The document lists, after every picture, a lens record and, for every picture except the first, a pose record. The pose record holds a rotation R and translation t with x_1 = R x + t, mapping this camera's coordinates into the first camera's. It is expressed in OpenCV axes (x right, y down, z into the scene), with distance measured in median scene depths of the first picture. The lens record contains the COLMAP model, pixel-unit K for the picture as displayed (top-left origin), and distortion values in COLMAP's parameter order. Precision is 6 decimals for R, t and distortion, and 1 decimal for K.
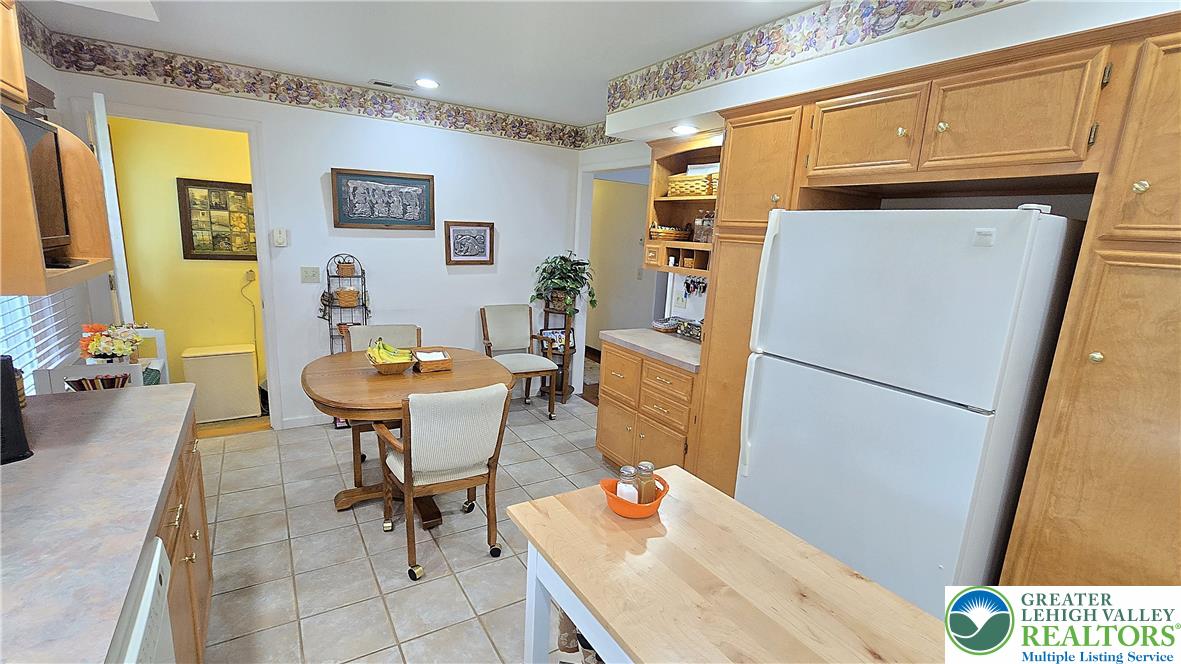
lens RADIAL K [[532.8, 0, 595.1], [0, 532.8, 338.3], [0, 0, 1]] dist [-0.001518, -0.000069]
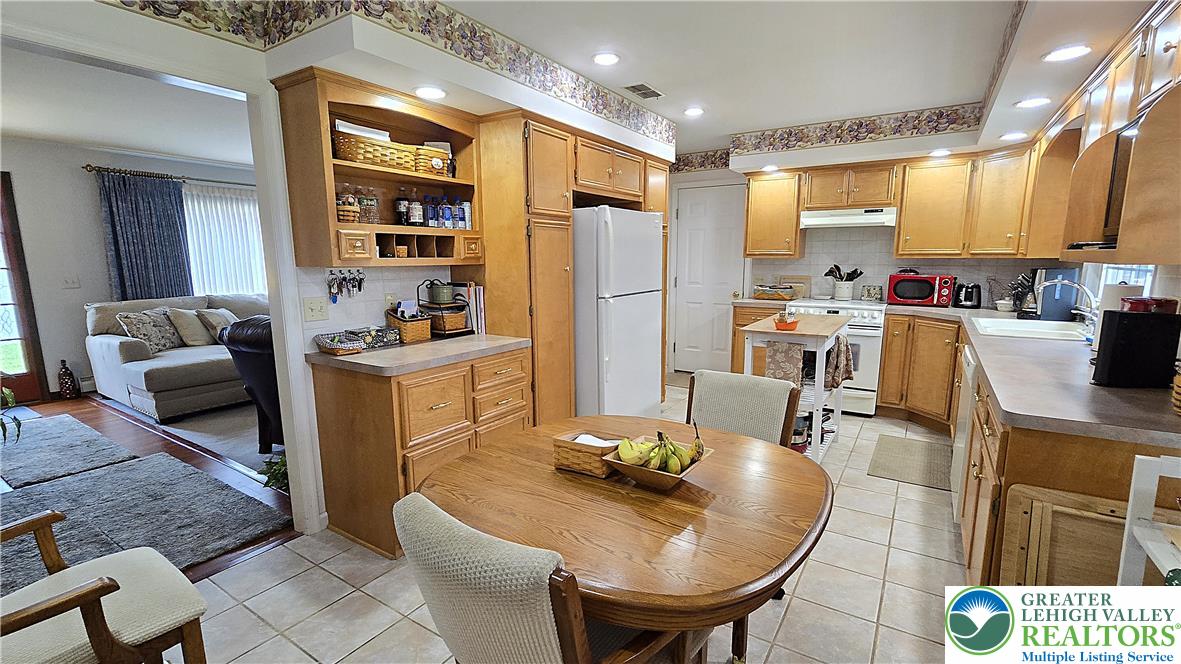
lens RADIAL K [[499.2, 0, 602.8], [0, 499.2, 322.1], [0, 0, 1]] dist [-0.003486, -0.000313]
pose [[-0.419779, -0.178285, 0.889944, -0.683170], [0.156294, 0.951672, 0.264373, -0.202295], [-0.894068, 0.250071, -0.371627, 1.087804]]
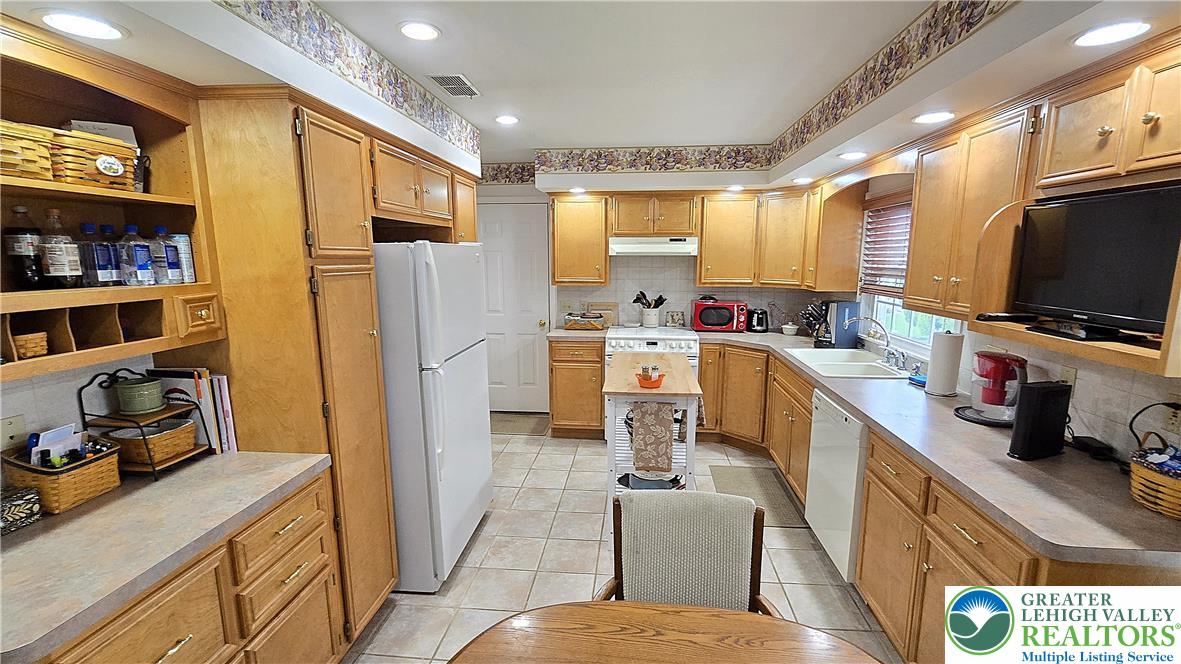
lens RADIAL K [[489.7, 0, 589.9], [0, 489.7, 331.7], [0, 0, 1]] dist [0.001825, -0.000209]
pose [[-0.784869, -0.151697, 0.600806, -0.387237], [0.076791, 0.938287, 0.337224, -0.254460], [-0.614885, 0.310813, -0.724784, 1.057109]]
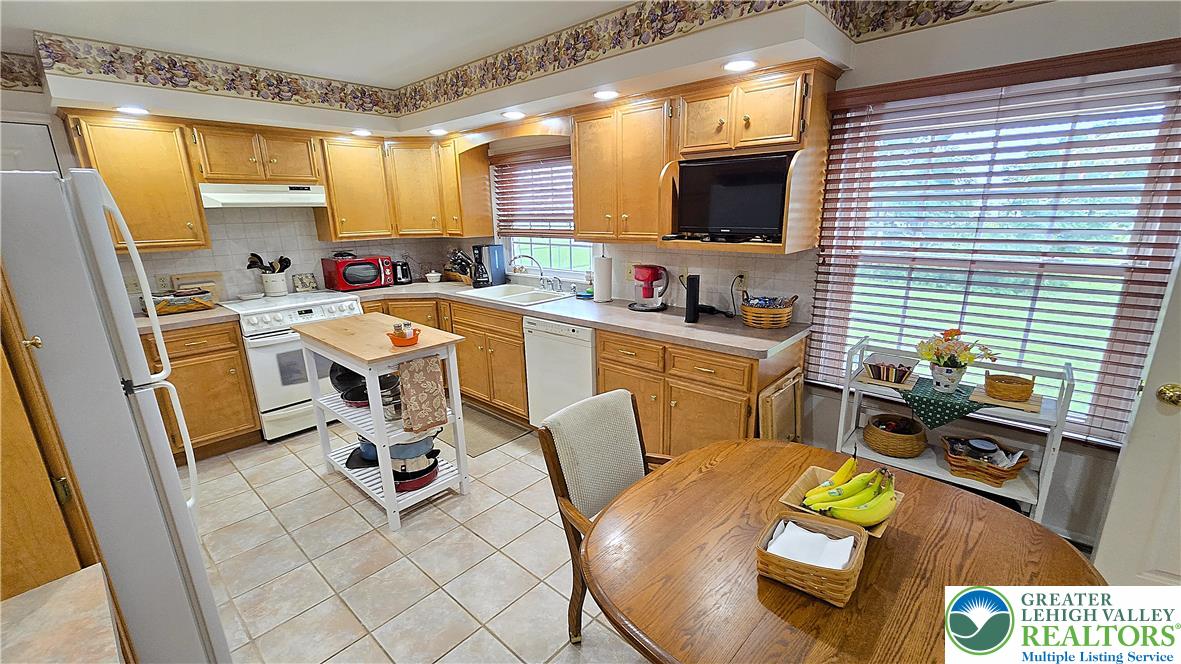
lens RADIAL K [[489.7, 0, 573.3], [0, 489.7, 331.1], [0, 0, 1]] dist [0.001825, -0.000209]
pose [[-0.970749, 0.016774, -0.239511, -0.063148], [-0.084761, 0.909385, 0.407228, -0.235481], [0.224639, 0.415617, -0.881363, 1.149331]]
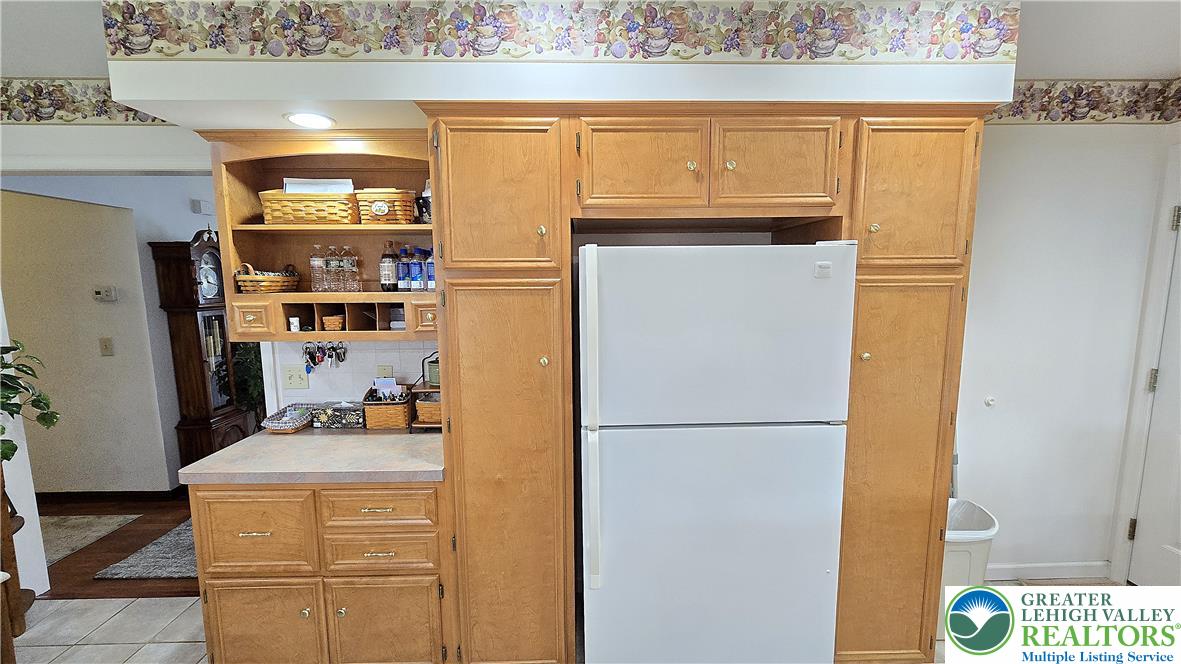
lens RADIAL K [[489.7, 0, 598.6], [0, 489.7, 338.8], [0, 0, 1]] dist [0.001825, -0.000209]
pose [[0.513404, -0.168576, 0.841426, -0.183730], [0.202336, 0.976650, 0.072211, -0.104364], [-0.833952, 0.133177, 0.535525, 0.413326]]
